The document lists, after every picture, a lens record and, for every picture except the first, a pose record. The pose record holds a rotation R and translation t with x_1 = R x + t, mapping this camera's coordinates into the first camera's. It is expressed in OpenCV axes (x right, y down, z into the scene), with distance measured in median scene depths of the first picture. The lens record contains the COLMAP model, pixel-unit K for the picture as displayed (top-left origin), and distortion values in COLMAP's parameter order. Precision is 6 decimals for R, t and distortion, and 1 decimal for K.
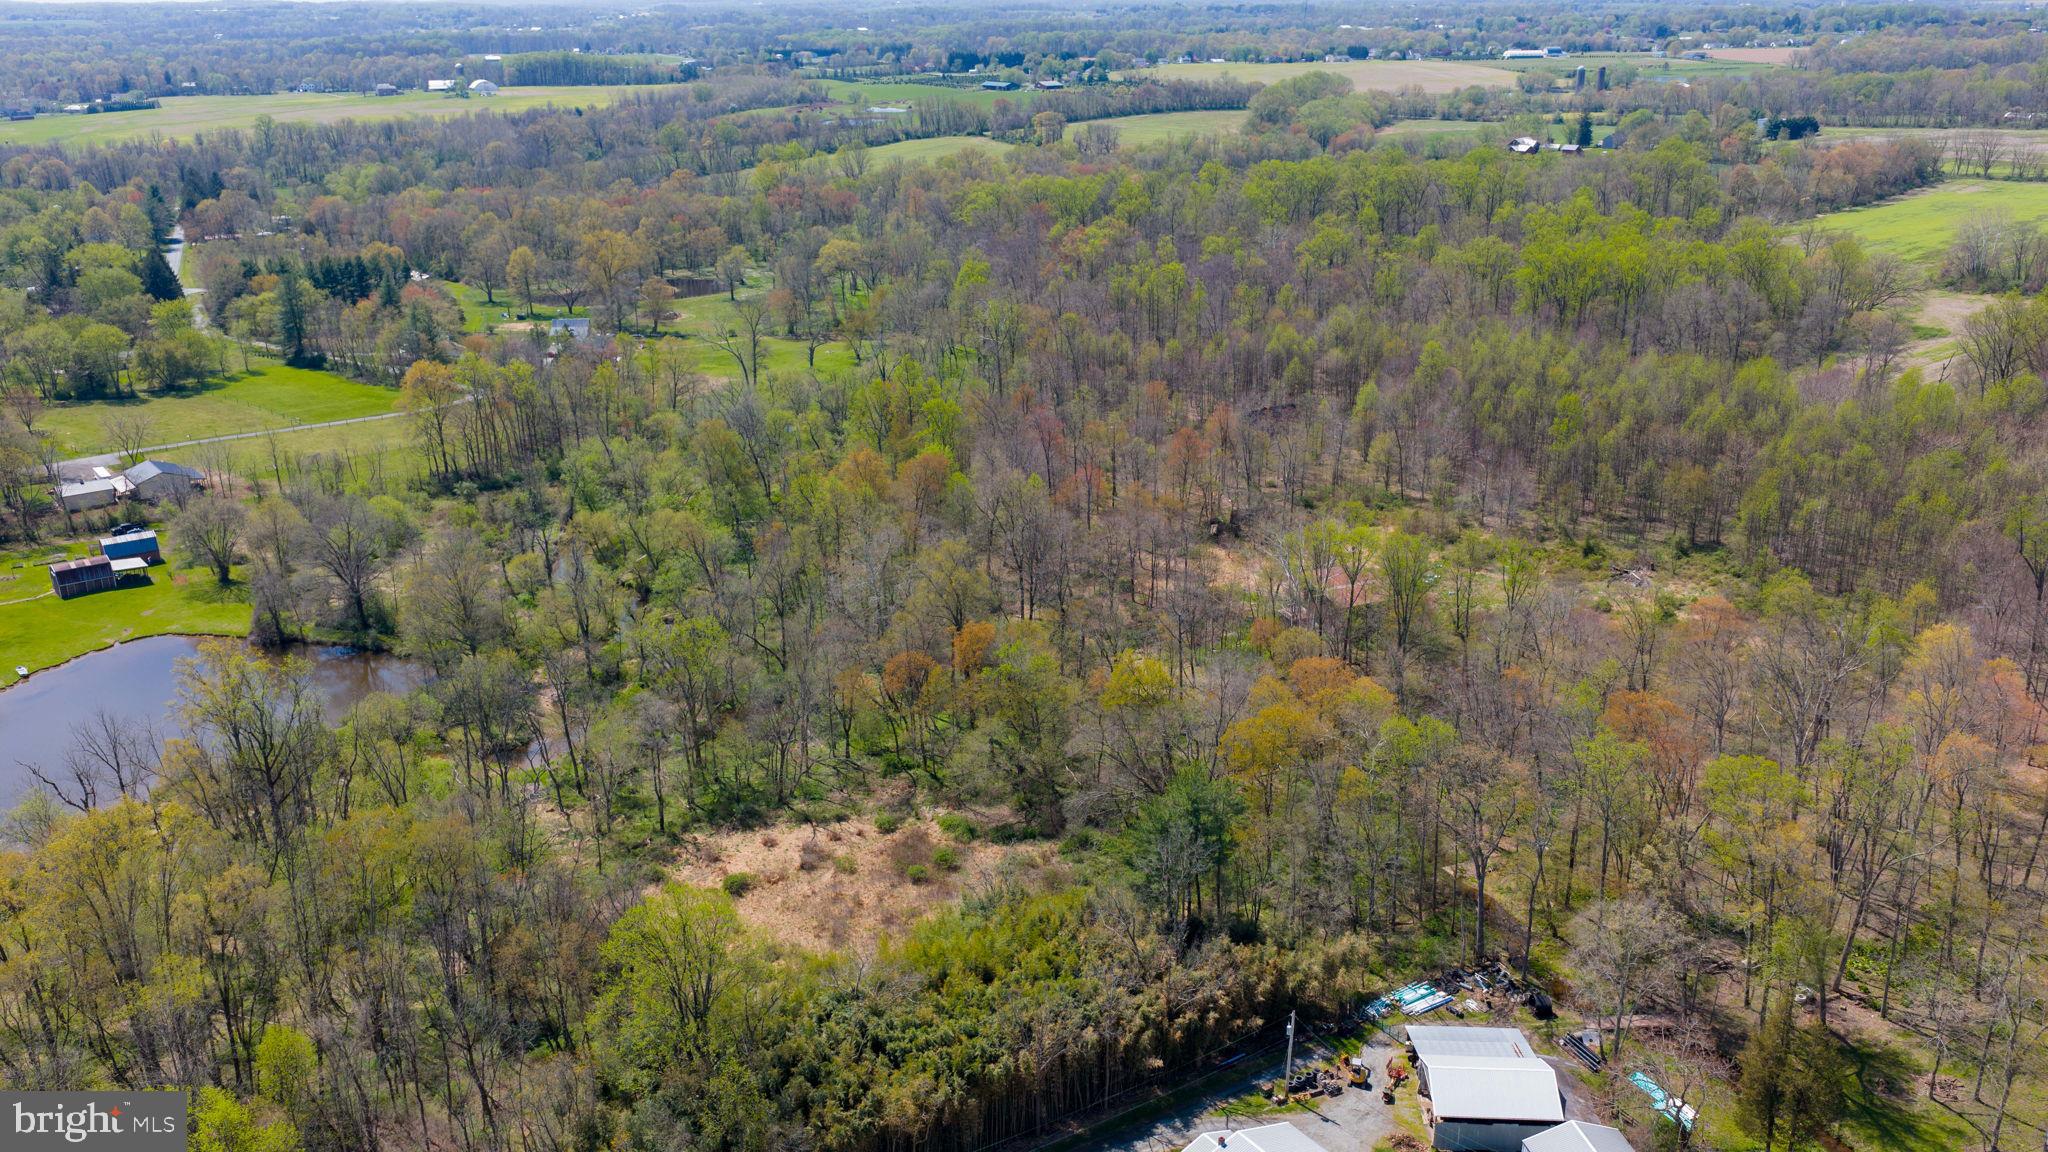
lens RADIAL K [[1683.2, 0, 1027.4], [0, 1683.2, 571.1], [0, 0, 1]] dist [0.028660, -0.043032]
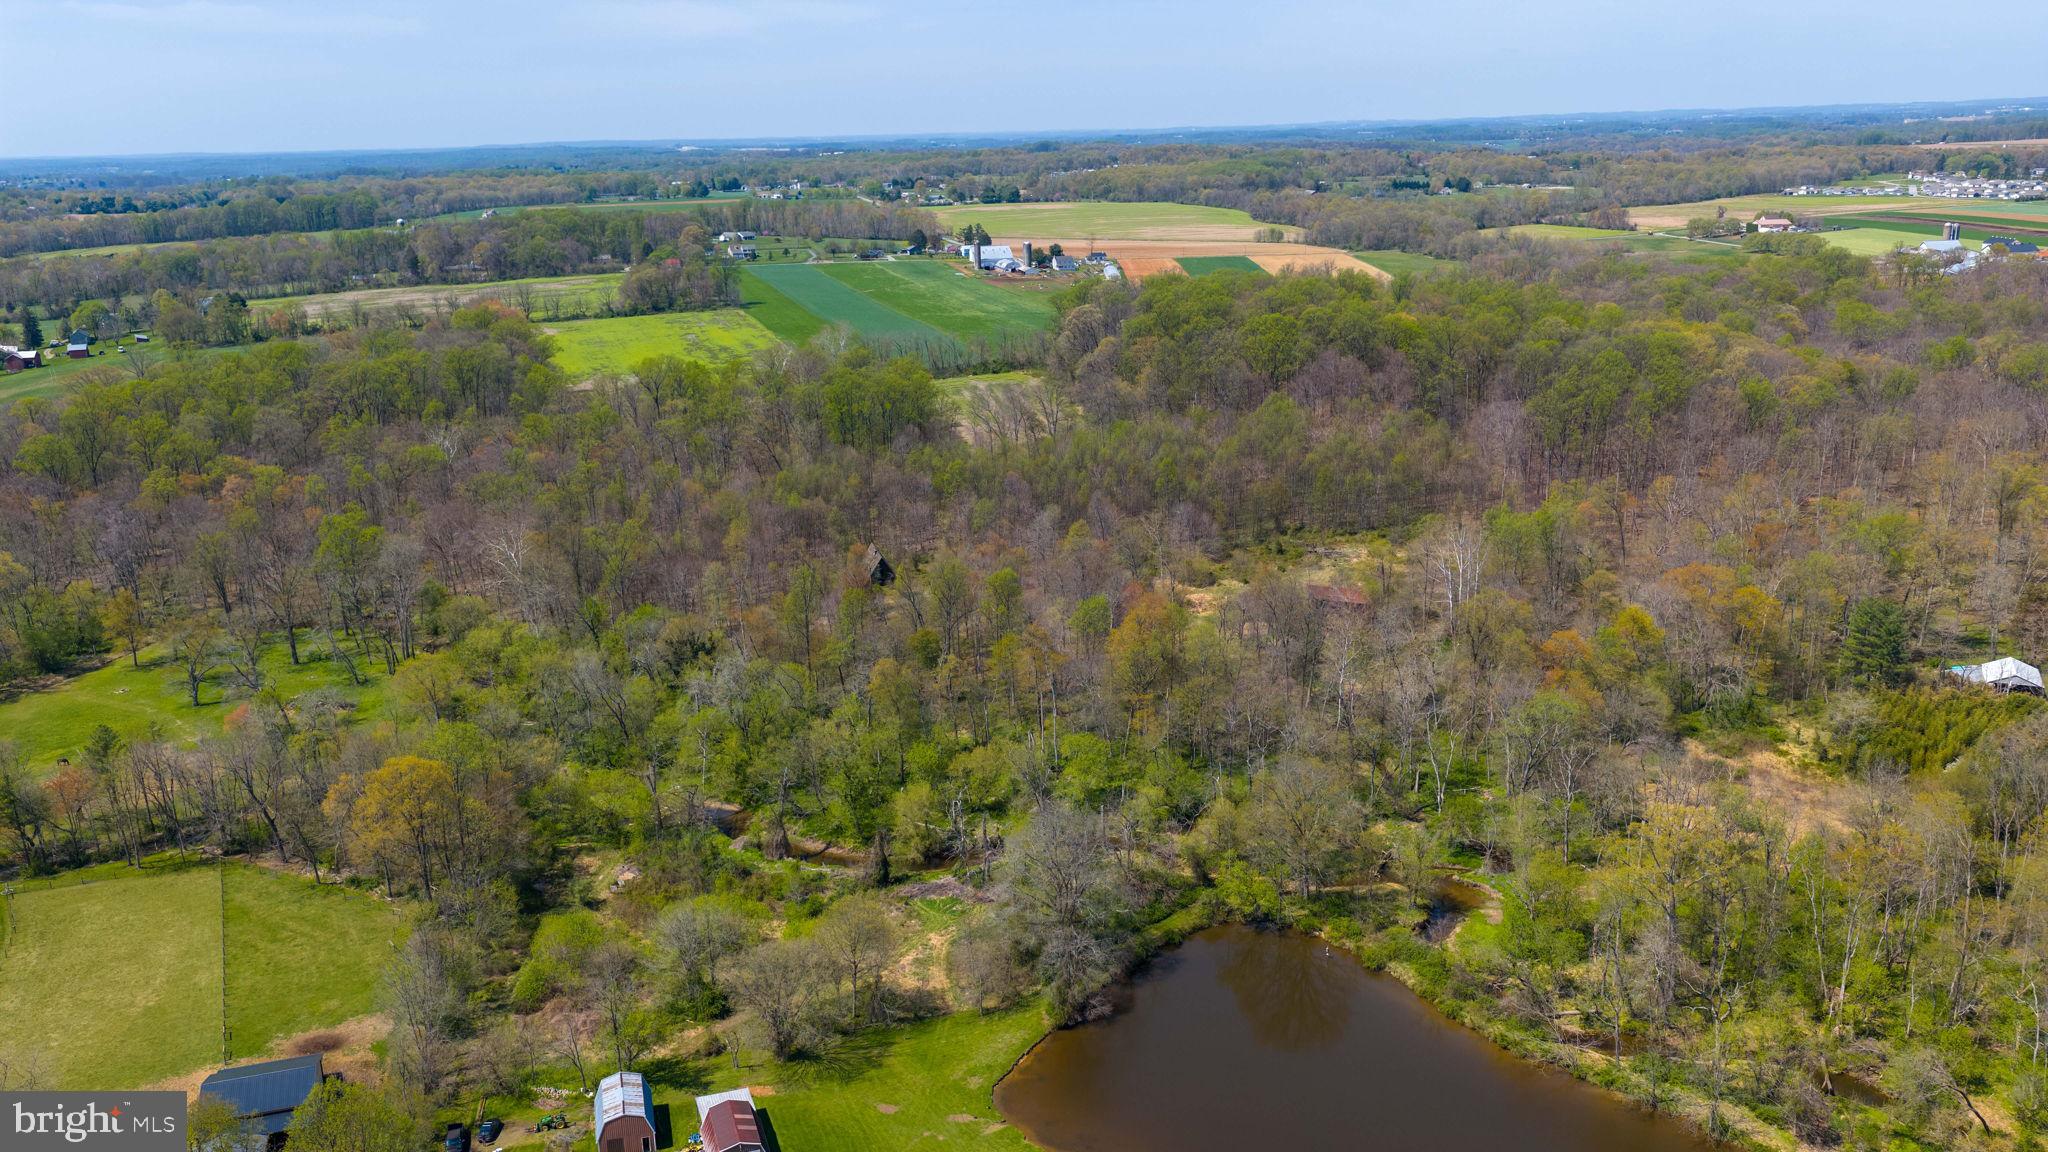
lens RADIAL K [[1683.2, 0, 1028.4], [0, 1683.2, 585.4], [0, 0, 1]] dist [0.028660, -0.043032]
pose [[0.357313, -0.245189, 0.901227, -0.325064], [0.325057, 0.937248, 0.126113, -0.073296], [-0.875594, 0.247888, 0.414591, 0.191248]]
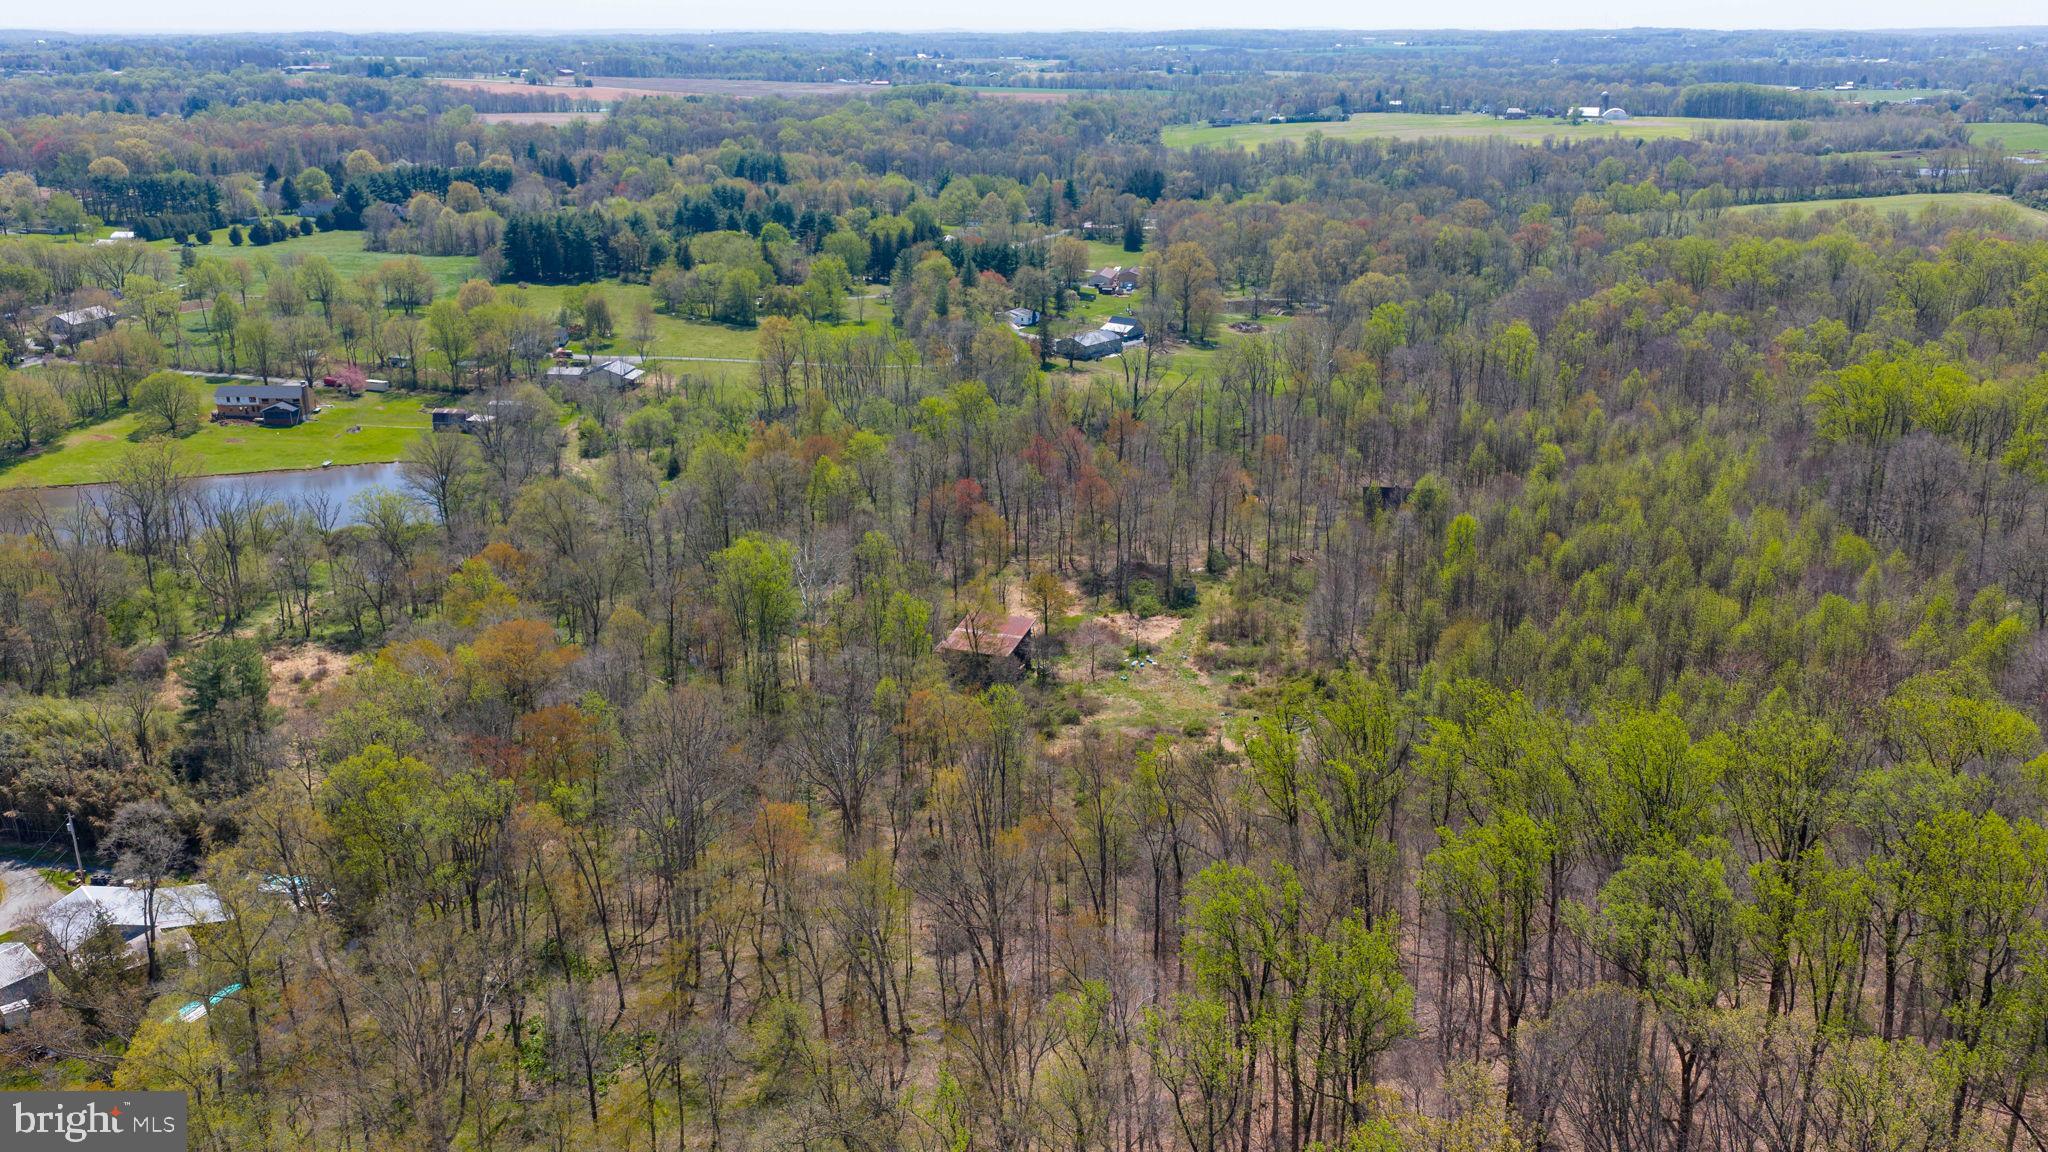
lens RADIAL K [[1683.2, 0, 1023.7], [0, 1683.2, 571.9], [0, 0, 1]] dist [0.028660, -0.043032]
pose [[0.706446, 0.225144, -0.671002, 0.246439], [-0.235117, 0.968868, 0.077552, -0.030601], [0.667573, 0.102978, 0.737388, 0.086411]]
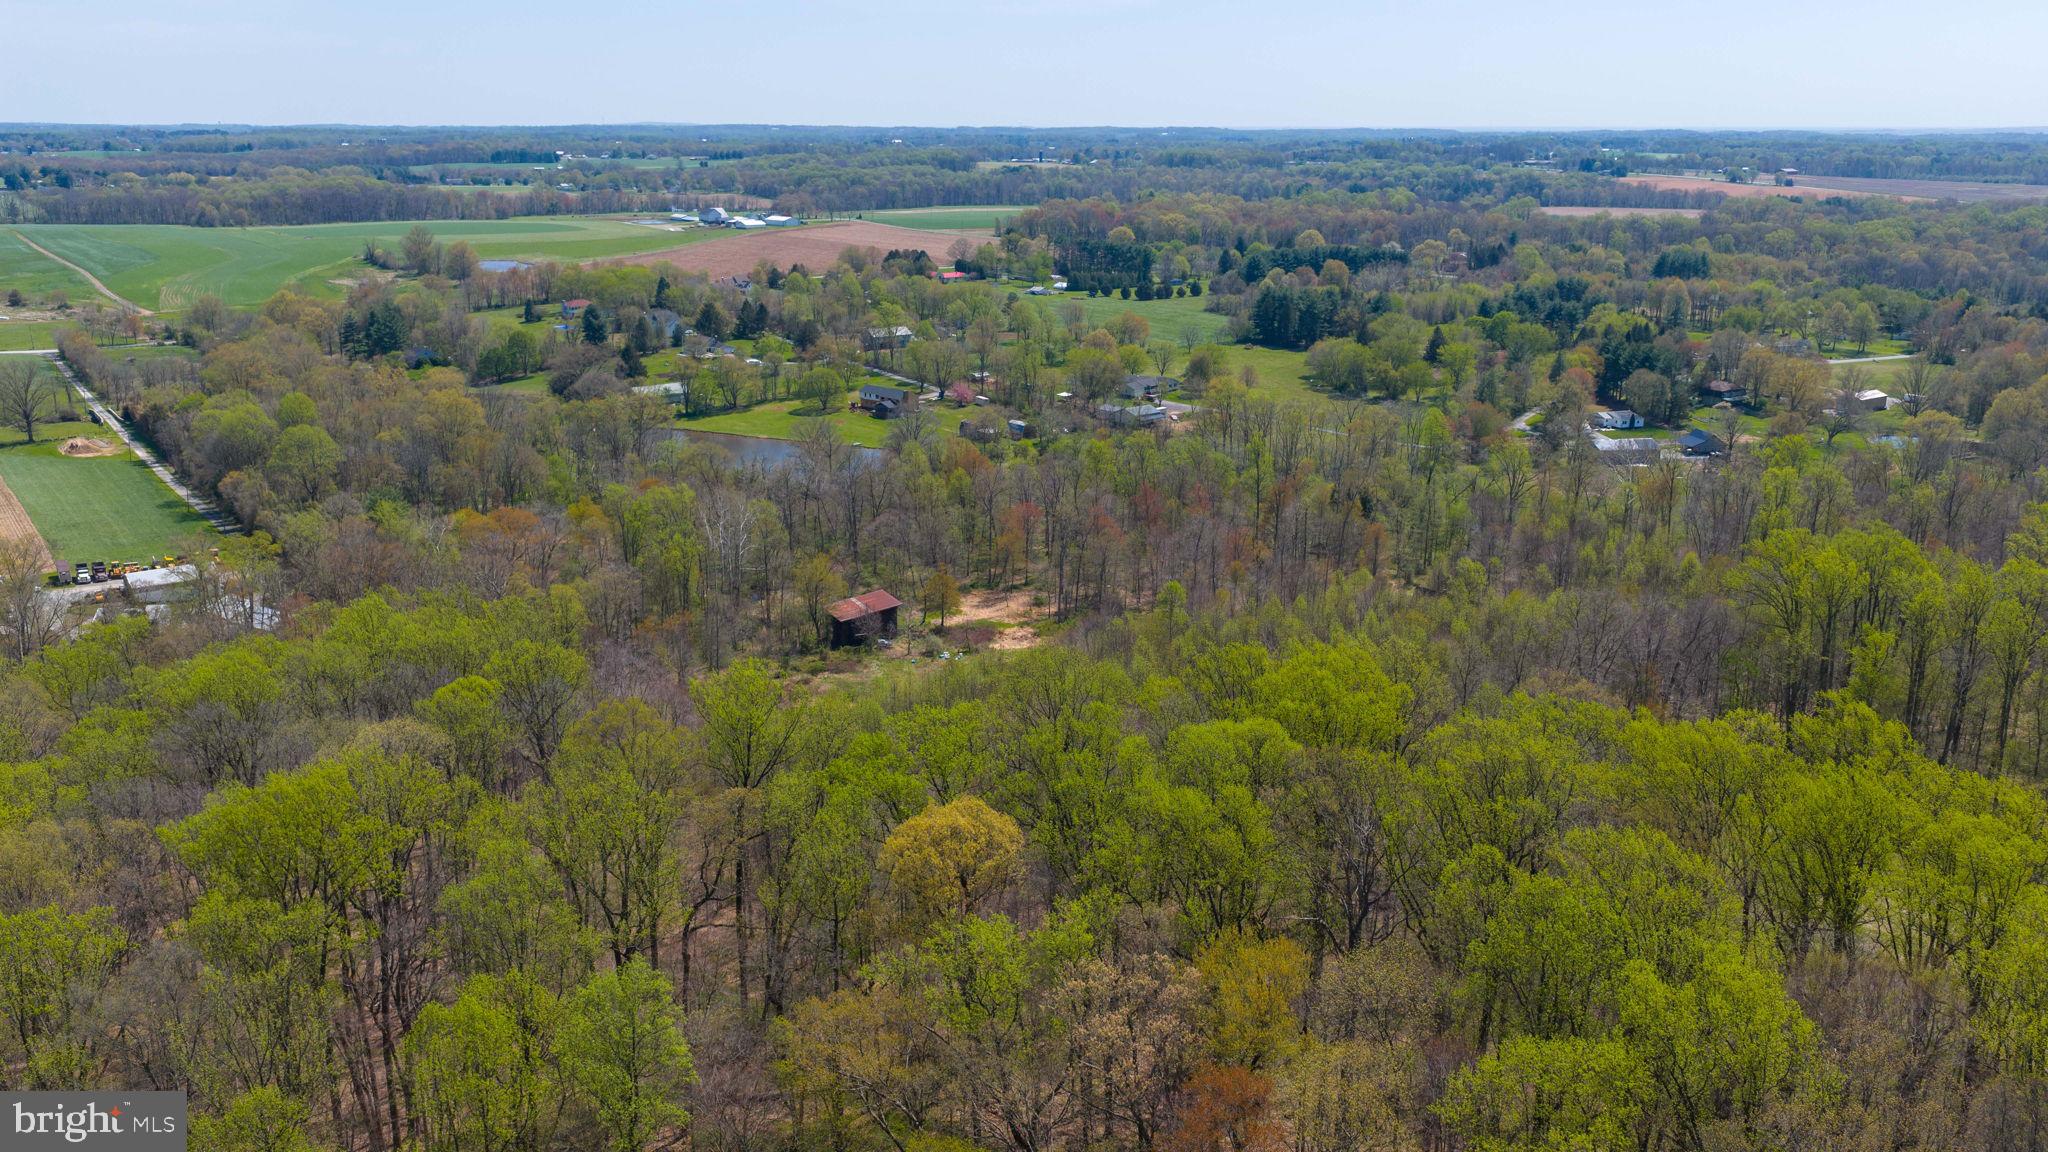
lens RADIAL K [[1683.2, 0, 1015.5], [0, 1683.2, 583.9], [0, 0, 1]] dist [0.028660, -0.043032]
pose [[0.016647, 0.270640, -0.962537, 0.389497], [-0.326505, 0.911368, 0.250606, -0.098911], [0.945049, 0.310101, 0.103537, 0.284508]]
